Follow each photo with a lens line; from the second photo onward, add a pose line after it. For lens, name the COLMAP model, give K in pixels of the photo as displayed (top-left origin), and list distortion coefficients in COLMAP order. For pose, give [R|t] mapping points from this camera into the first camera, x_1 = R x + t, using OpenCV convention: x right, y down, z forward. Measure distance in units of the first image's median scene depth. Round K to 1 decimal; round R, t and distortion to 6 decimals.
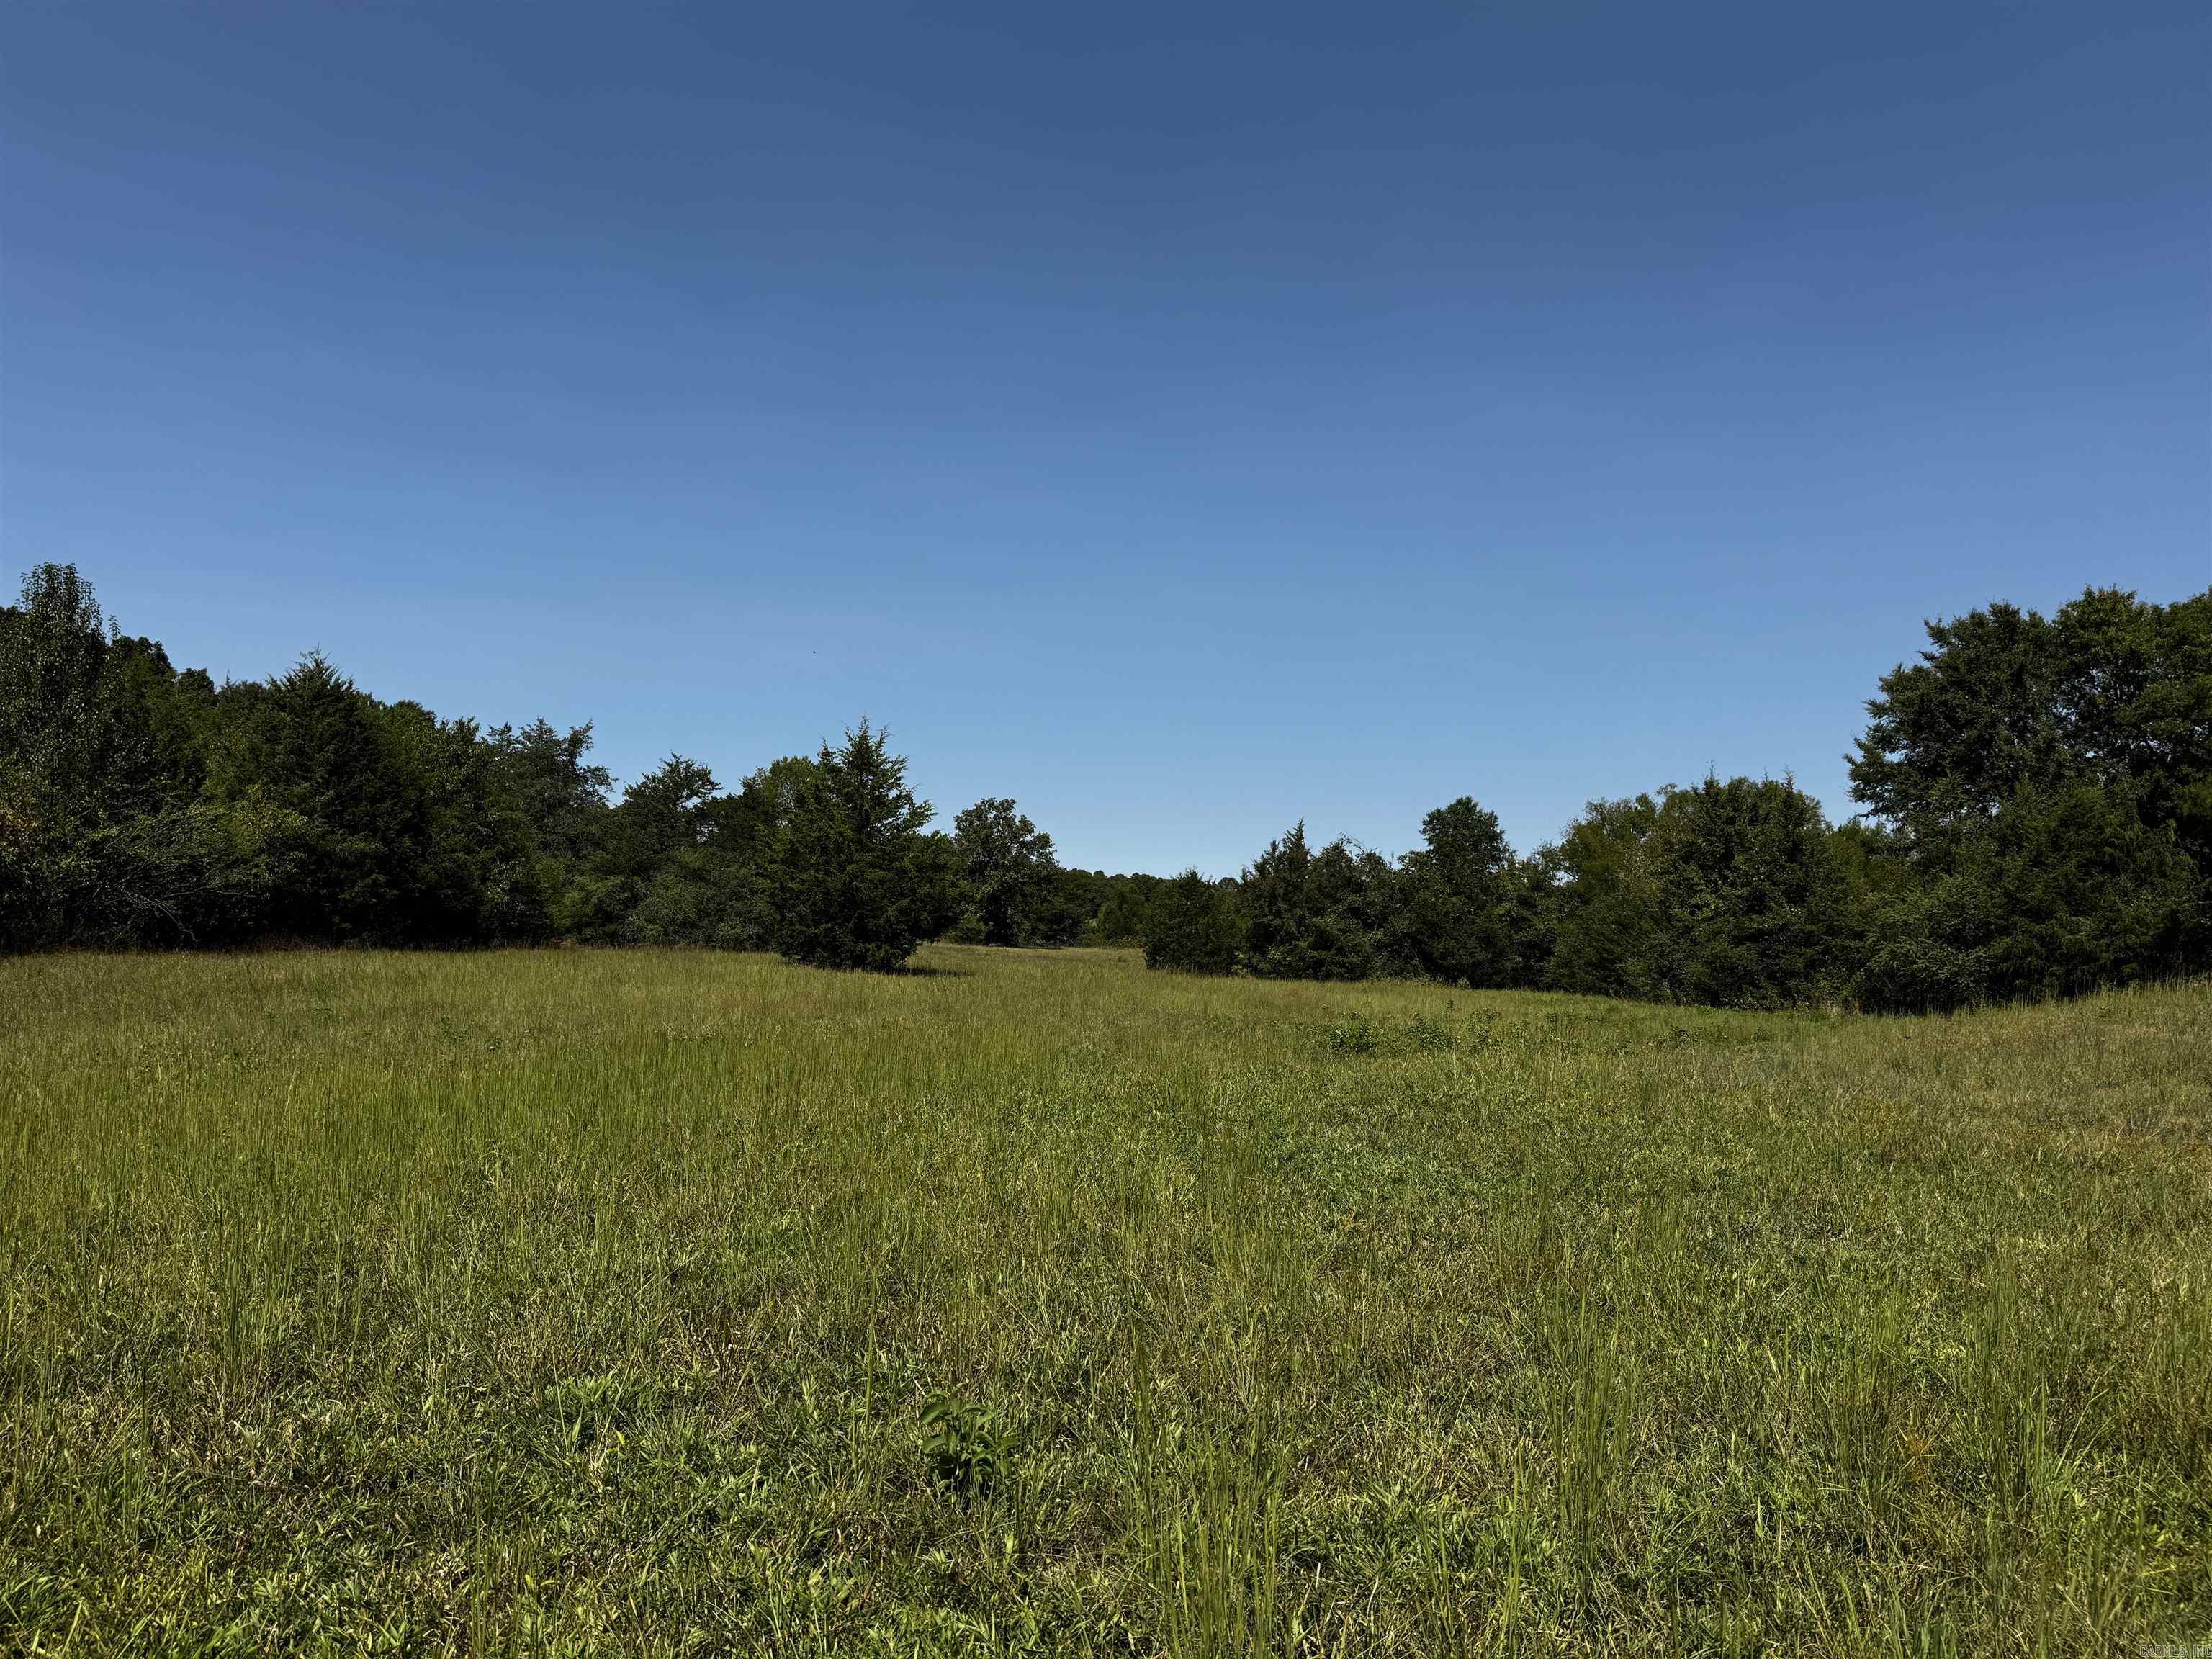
lens RADIAL K [[1533.6, 0, 1106.0], [0, 1533.6, 829.5], [0, 0, 1]] dist [0.065619, -0.001829]
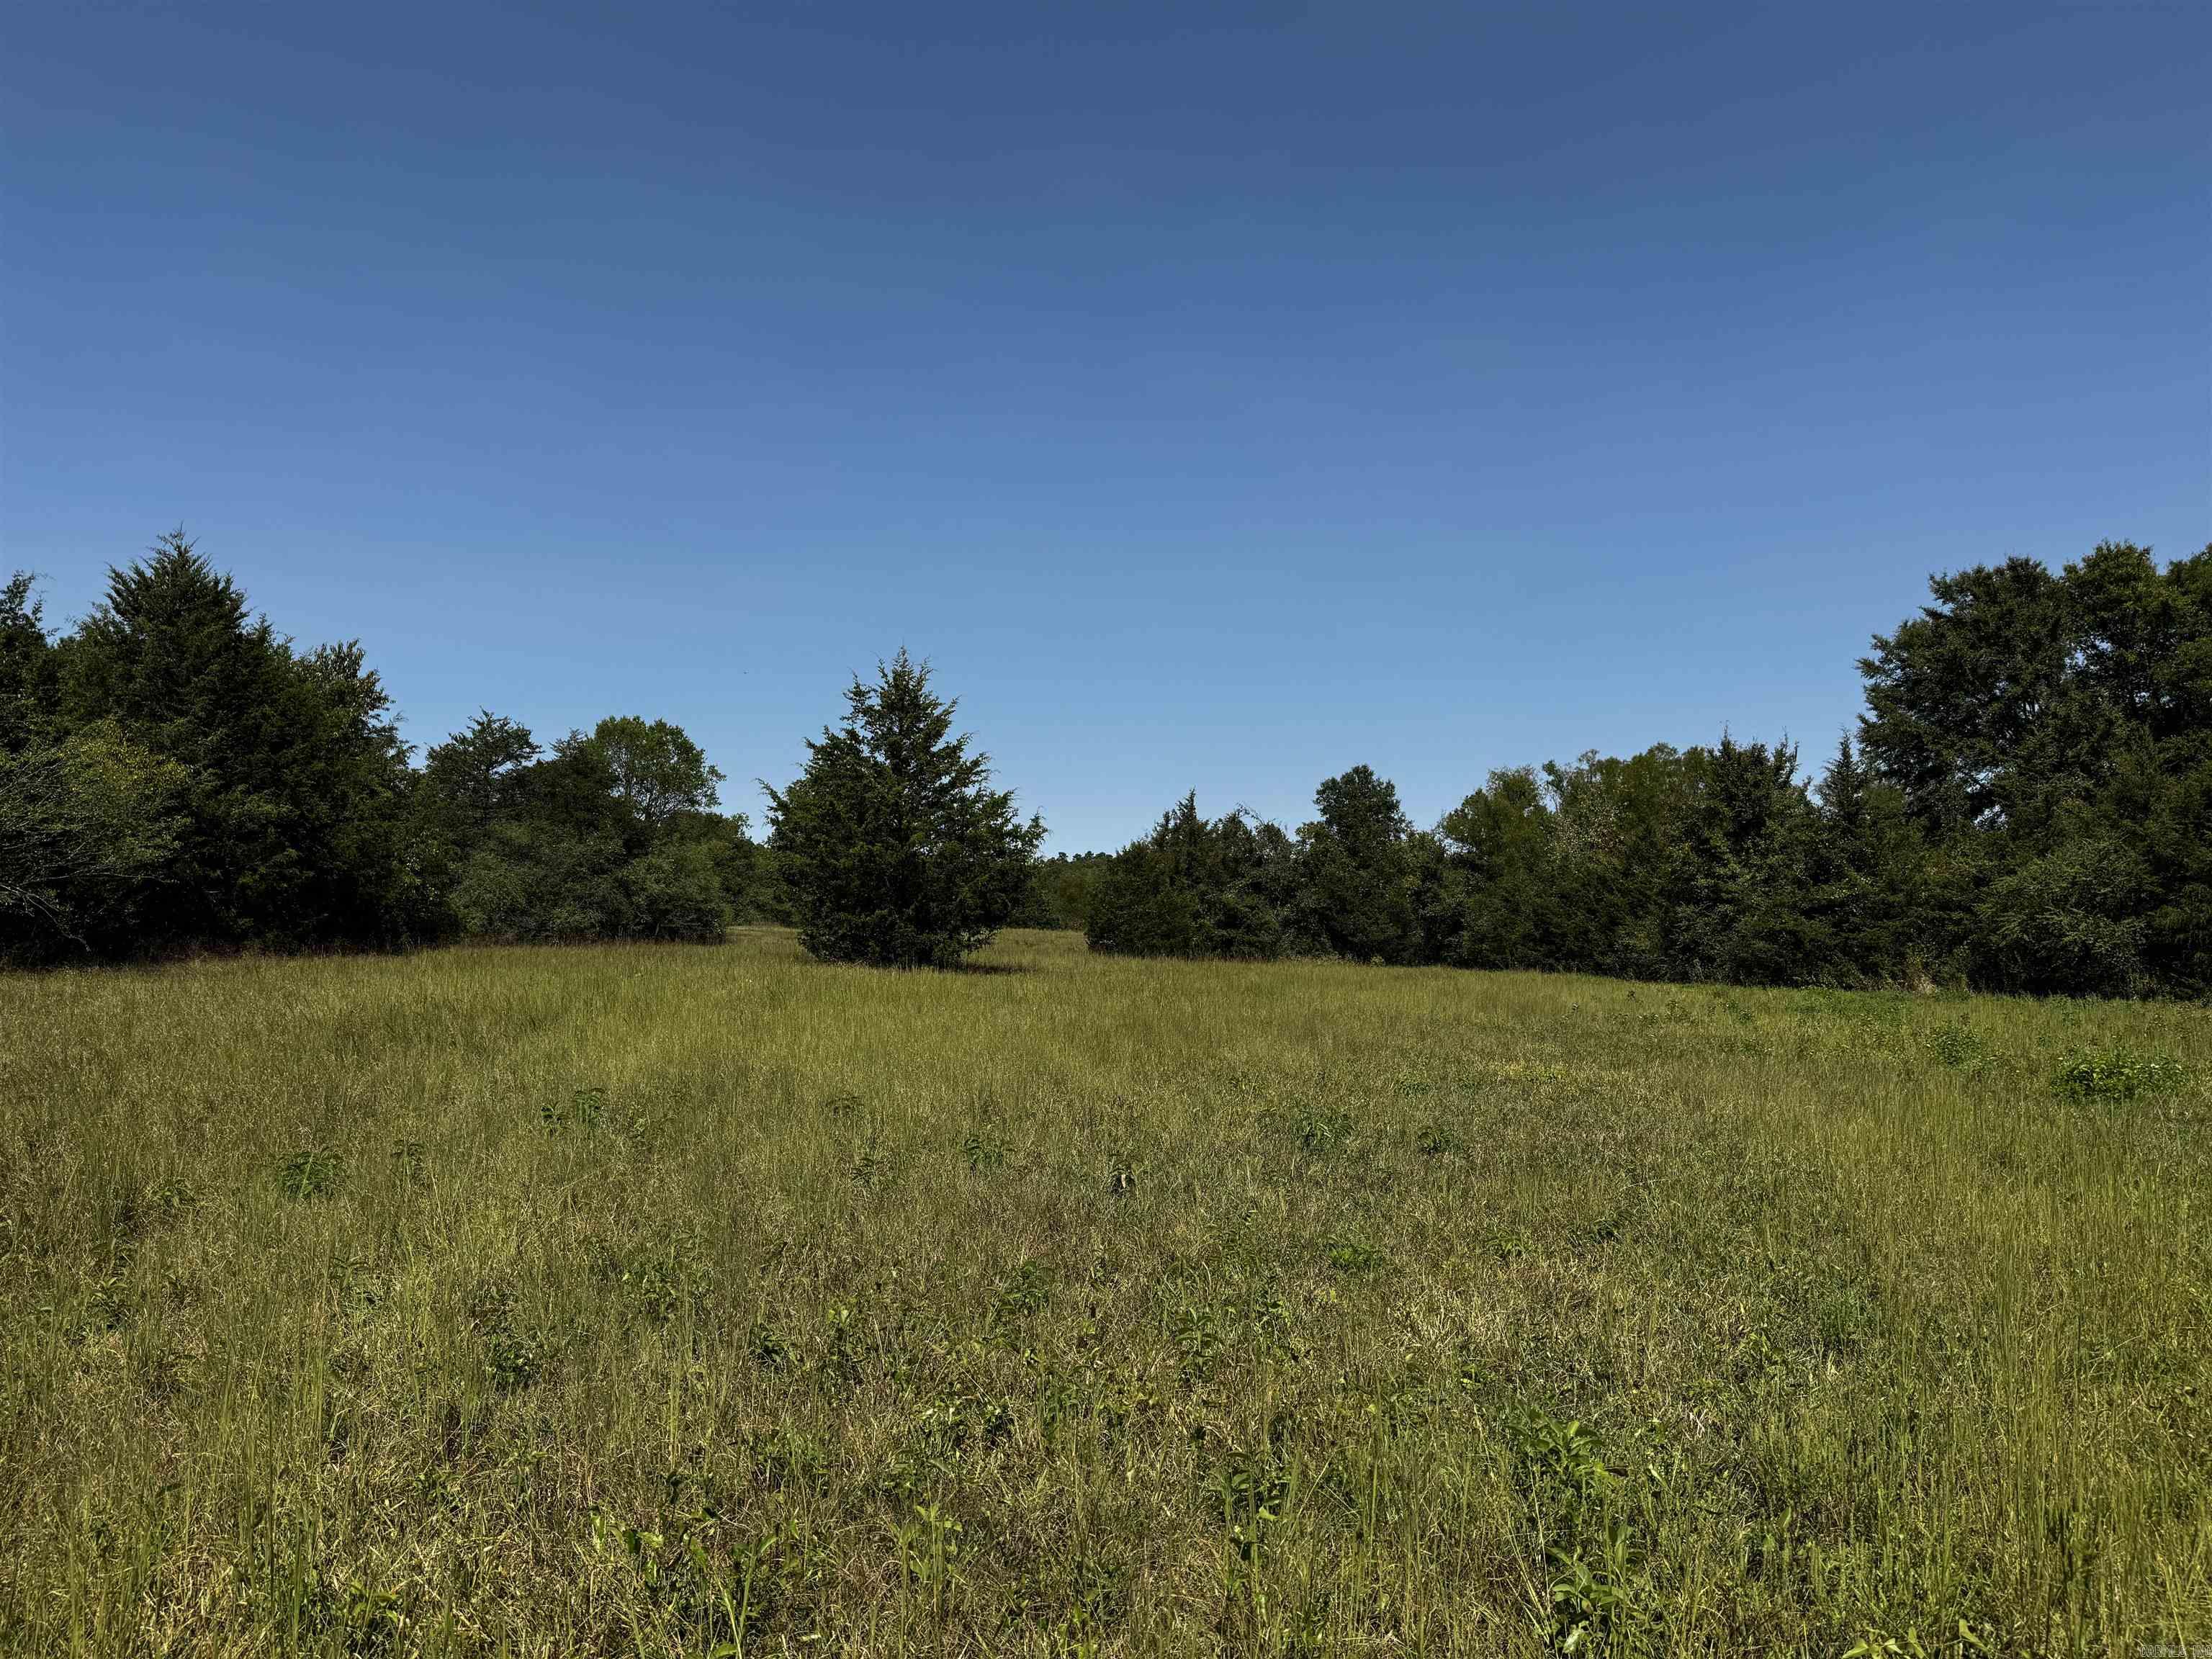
lens RADIAL K [[1533.6, 0, 1106.0], [0, 1533.6, 829.5], [0, 0, 1]] dist [0.065619, -0.001829]
pose [[0.984306, -0.004790, 0.176407, -0.101179], [0.002144, 0.999882, 0.015186, 0.004461], [-0.176459, -0.014570, 0.984200, 0.104303]]
